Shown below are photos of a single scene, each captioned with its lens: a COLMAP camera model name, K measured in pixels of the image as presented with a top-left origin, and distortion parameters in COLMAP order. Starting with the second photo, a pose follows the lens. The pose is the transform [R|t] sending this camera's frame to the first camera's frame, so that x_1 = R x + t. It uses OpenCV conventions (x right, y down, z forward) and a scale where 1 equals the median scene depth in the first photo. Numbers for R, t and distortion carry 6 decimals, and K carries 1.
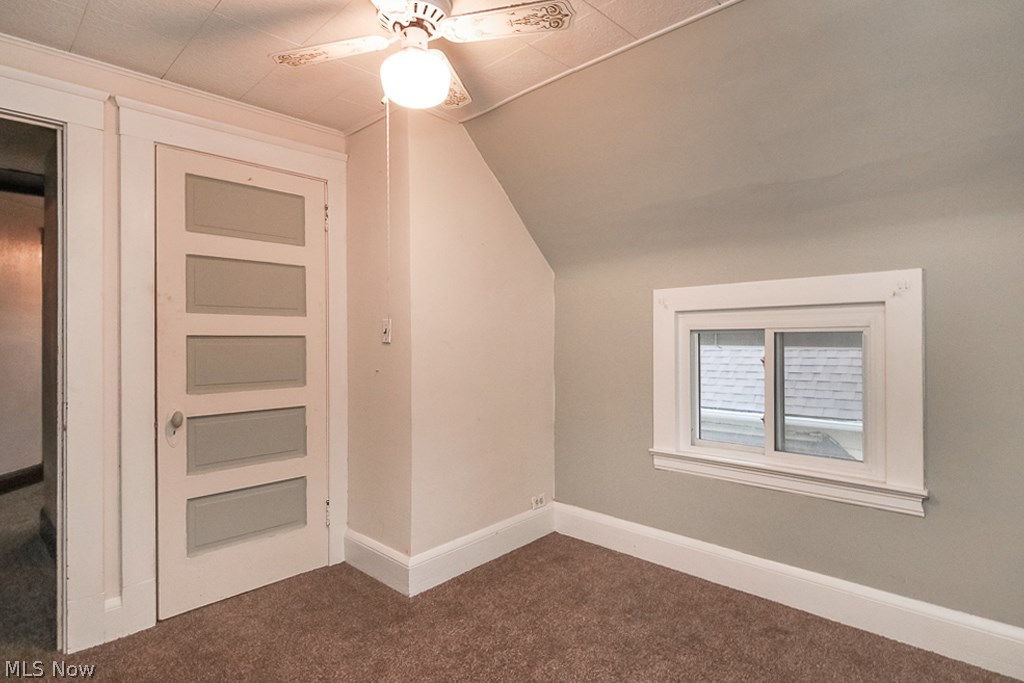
lens RADIAL K [[532.6, 0, 512.0], [0, 532.6, 341.5], [0, 0, 1]] dist [0.001489, 0.000673]
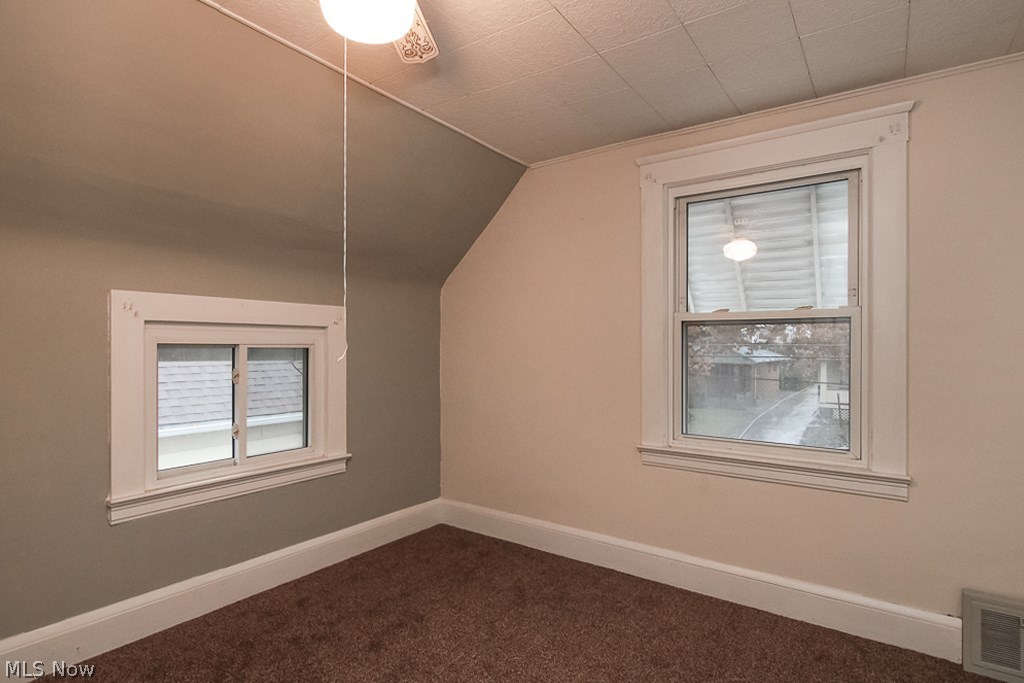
lens RADIAL K [[528.6, 0, 512.0], [0, 528.6, 341.5], [0, 0, 1]] dist [0.000460, 0.000366]
pose [[-0.149999, 0.021492, 0.988453, -0.631587], [0.006073, 0.999765, -0.020816, -0.004084], [-0.988668, 0.002880, -0.150094, 0.607837]]
